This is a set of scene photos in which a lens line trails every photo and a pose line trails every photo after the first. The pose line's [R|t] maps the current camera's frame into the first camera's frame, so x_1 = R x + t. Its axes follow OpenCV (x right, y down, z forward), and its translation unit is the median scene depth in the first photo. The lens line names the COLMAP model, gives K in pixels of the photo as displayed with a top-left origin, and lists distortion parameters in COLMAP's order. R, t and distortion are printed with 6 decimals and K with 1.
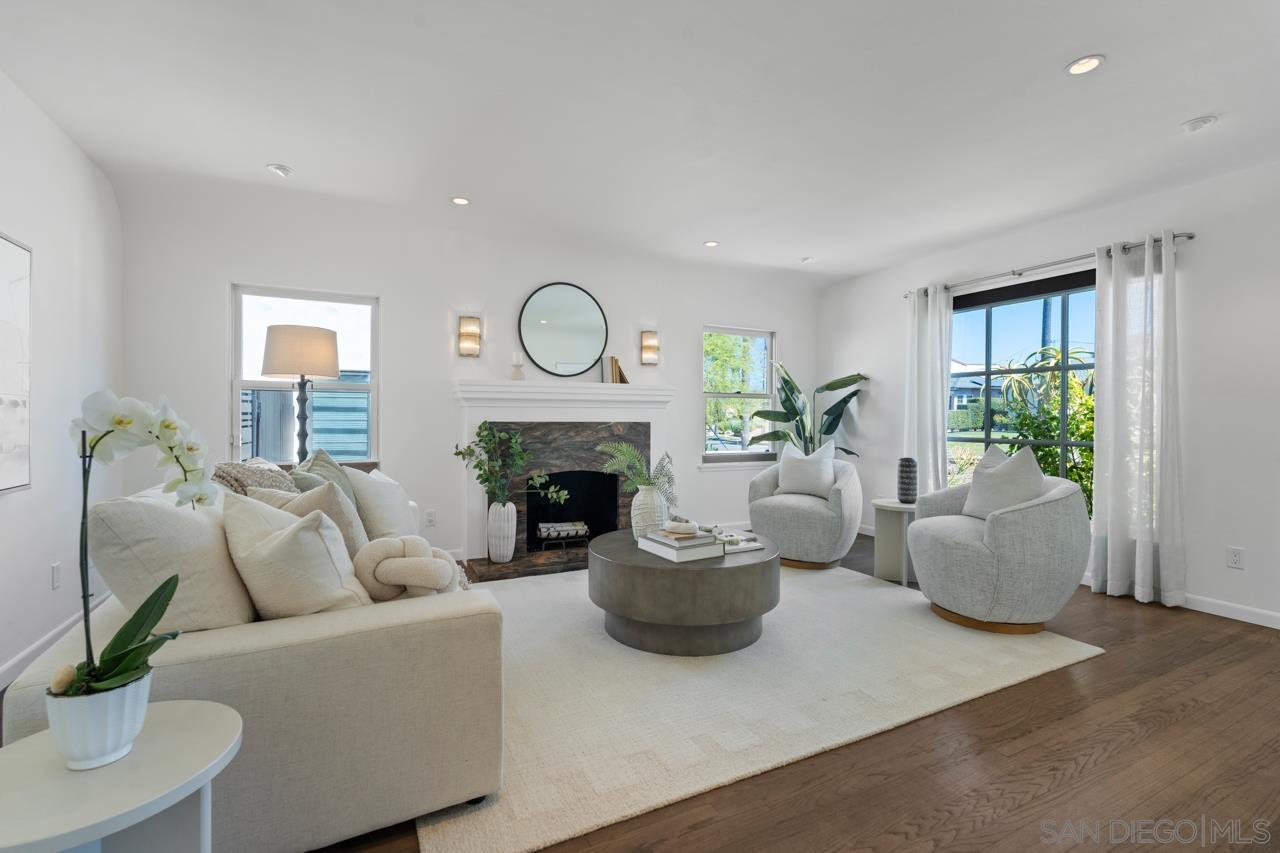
lens RADIAL K [[565.6, 0, 634.8], [0, 565.6, 424.3], [0, 0, 1]] dist [-0.008570, -0.000298]
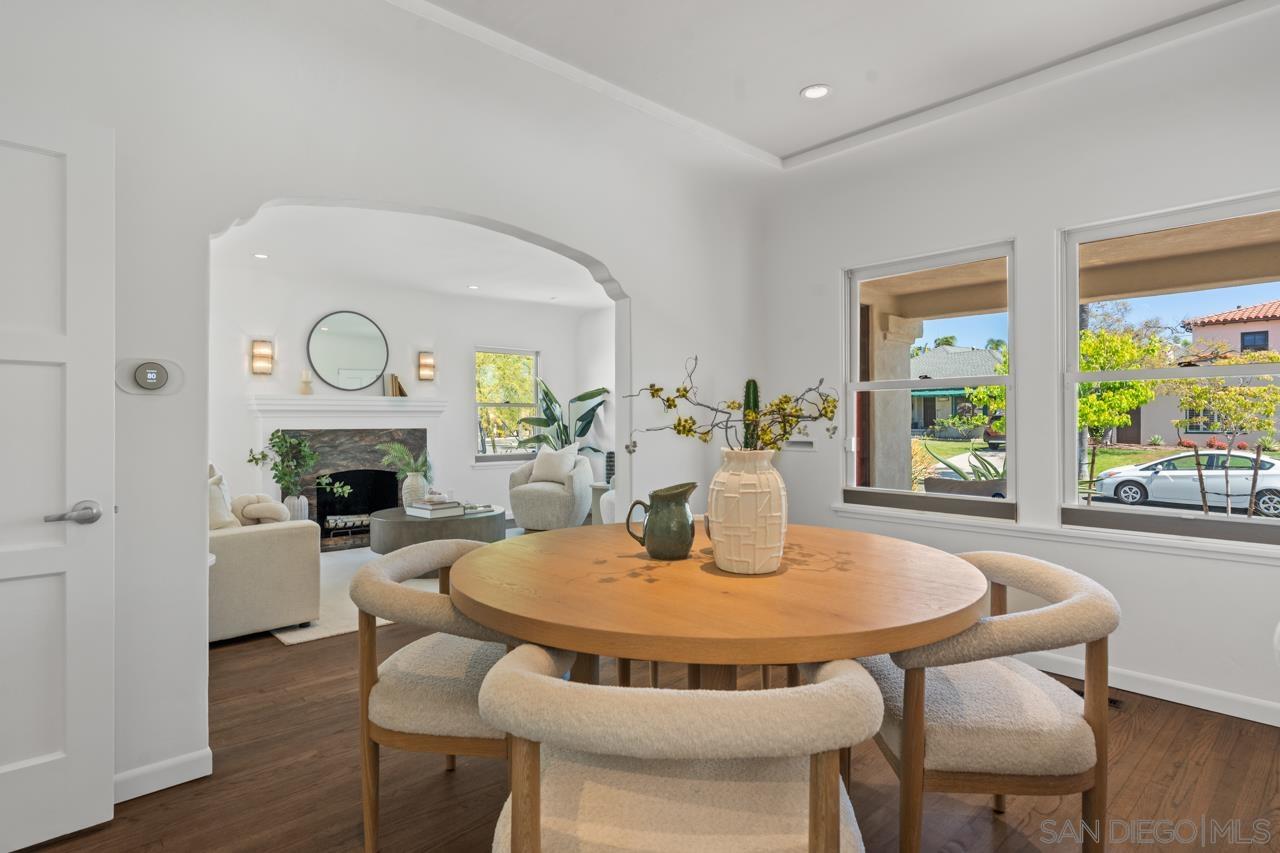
lens RADIAL K [[682.1, 0, 636.5], [0, 682.1, 424.3], [0, 0, 1]] dist [-0.001580, -0.000200]
pose [[0.961393, -0.010566, 0.274977, 0.063274], [0.013100, 0.999887, -0.007379, 0.004603], [-0.274868, 0.010697, 0.961423, -0.565450]]
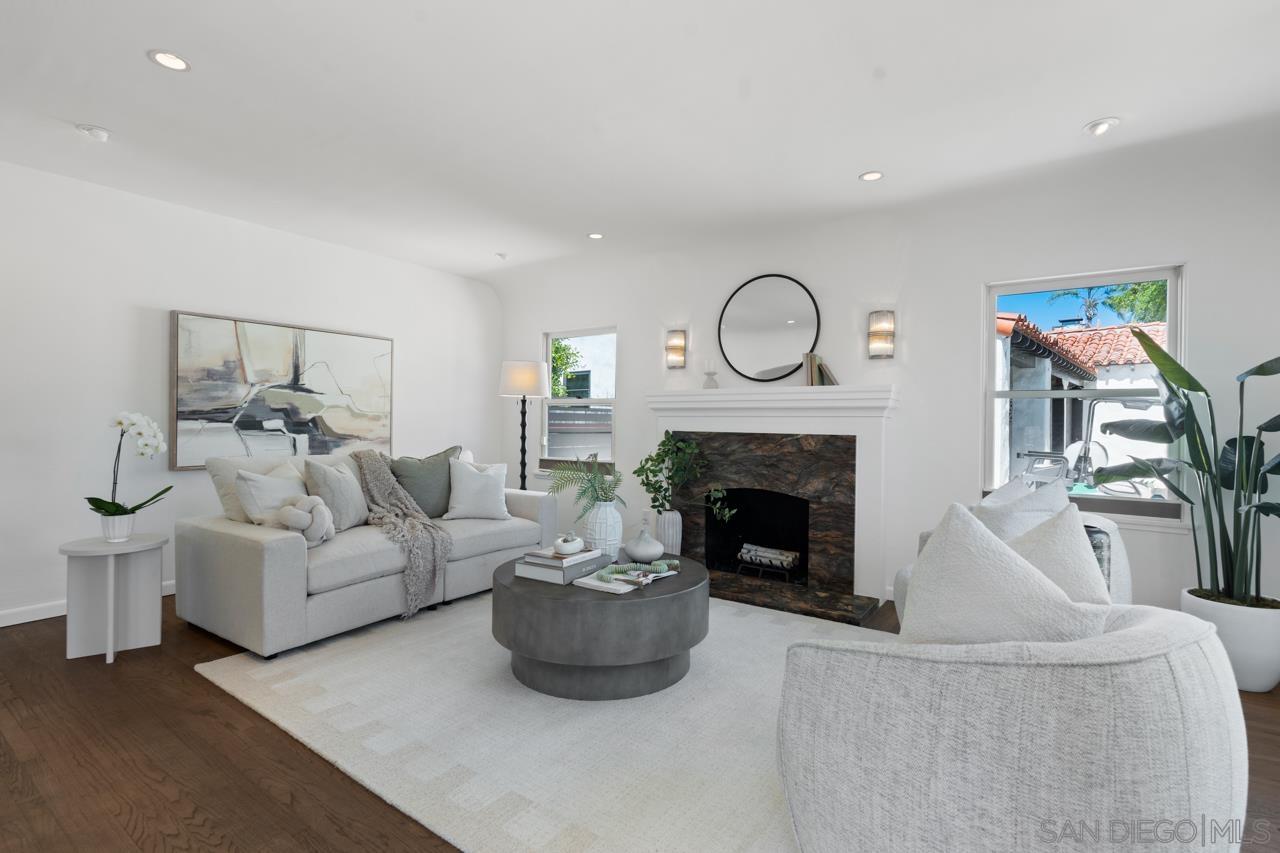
lens RADIAL K [[601.4, 0, 637.1], [0, 601.4, 423.3], [0, 0, 1]] dist [-0.001980, -0.000152]
pose [[0.465243, 0.004066, -0.885174, 0.646933], [-0.020298, 0.999776, -0.006076, -0.009884], [0.884950, 0.020795, 0.465221, 0.413489]]
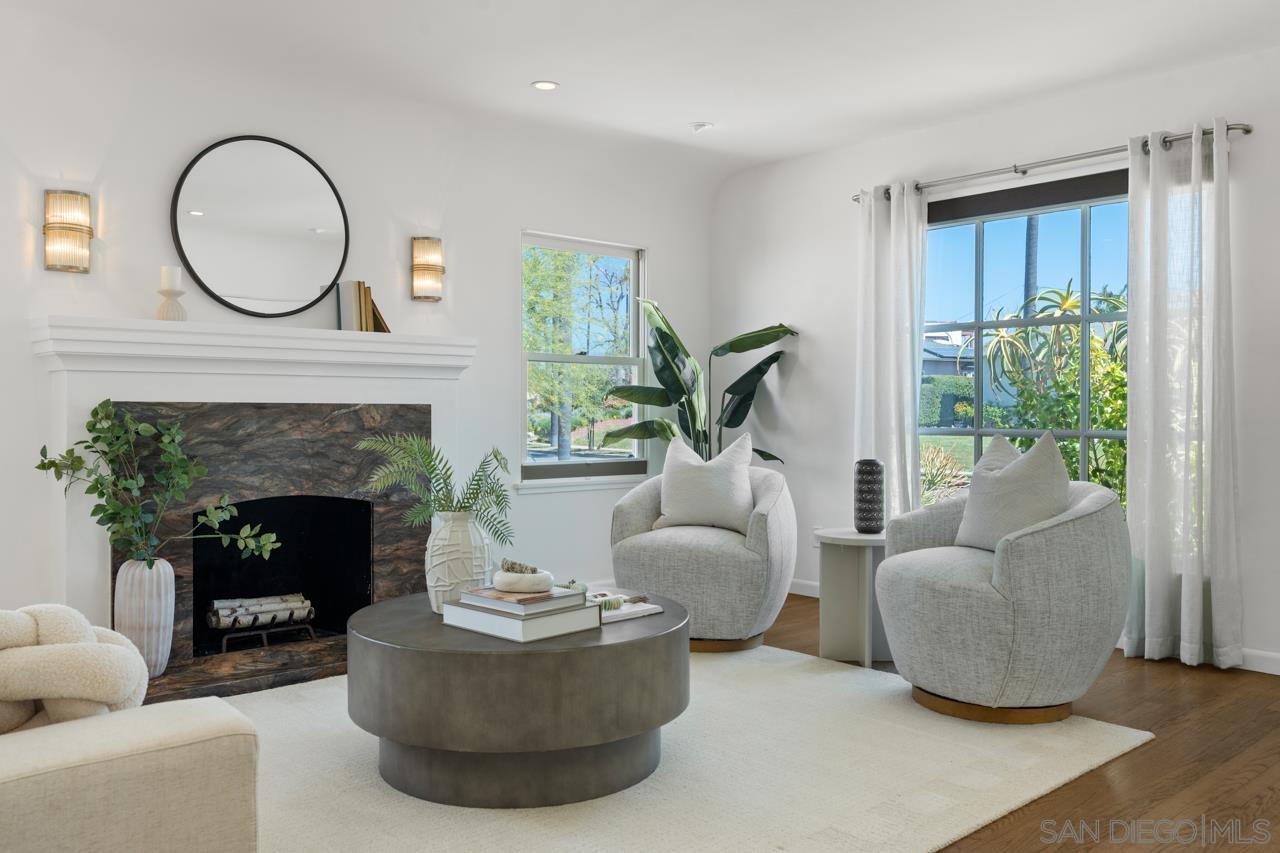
lens RADIAL K [[1032.4, 0, 640.0], [0, 1032.4, 426.5], [0, 0, 1]] dist [-0.004220, -0.003874]
pose [[0.962098, -0.005705, 0.272644, -0.054624], [0.004664, 0.999979, 0.004467, 0.015141], [-0.272664, -0.003027, 0.962104, -0.011716]]
